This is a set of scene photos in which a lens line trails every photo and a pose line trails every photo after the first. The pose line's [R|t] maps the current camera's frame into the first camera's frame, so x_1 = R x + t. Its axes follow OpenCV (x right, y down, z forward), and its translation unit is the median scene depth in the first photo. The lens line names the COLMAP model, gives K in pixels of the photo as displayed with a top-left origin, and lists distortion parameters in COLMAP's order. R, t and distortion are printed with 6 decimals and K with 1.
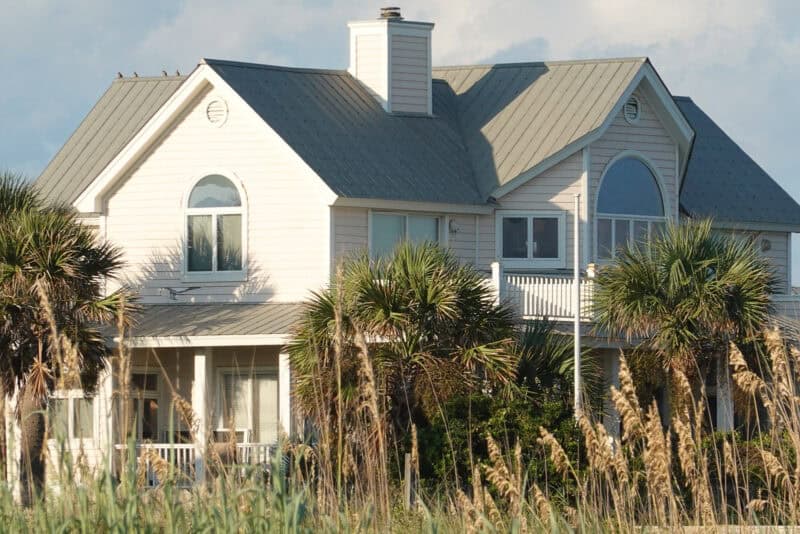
lens RADIAL K [[5310.1, 0, 399.3], [0, 5310.1, 267.3], [0, 0, 1]] dist [-0.326735, 0.000000]
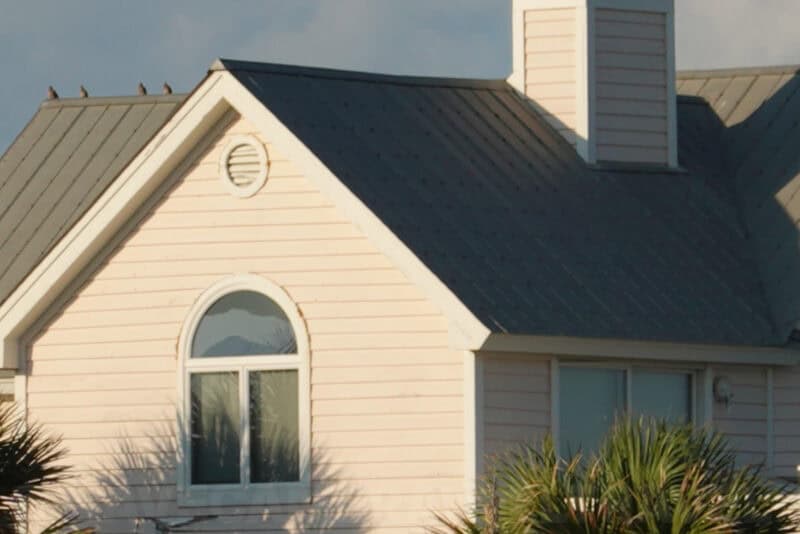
lens RADIAL K [[5310.1, 0, 400.1], [0, 5310.1, 266.5], [0, 0, 1]] dist [-0.326735, 0.000000]
pose [[0.999938, -0.009298, -0.006186, -0.016946], [0.009321, 0.999950, 0.003637, -0.021452], [0.006152, -0.003694, 0.999974, 0.500289]]
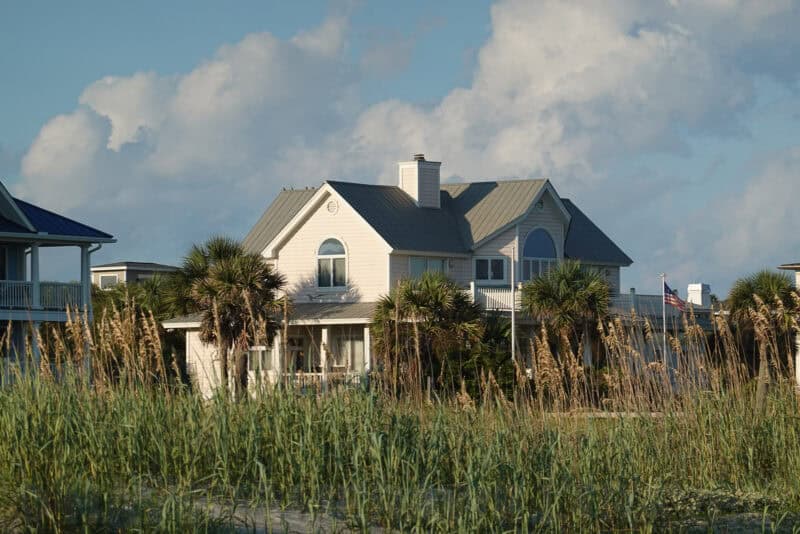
lens RADIAL K [[5310.1, 0, 400.3], [0, 5310.1, 267.1], [0, 0, 1]] dist [-0.326735, 0.000000]
pose [[0.999571, -0.003583, -0.029059, 0.049179], [0.003009, 0.999800, -0.019771, 0.033011], [0.029124, 0.019675, 0.999382, -0.999374]]
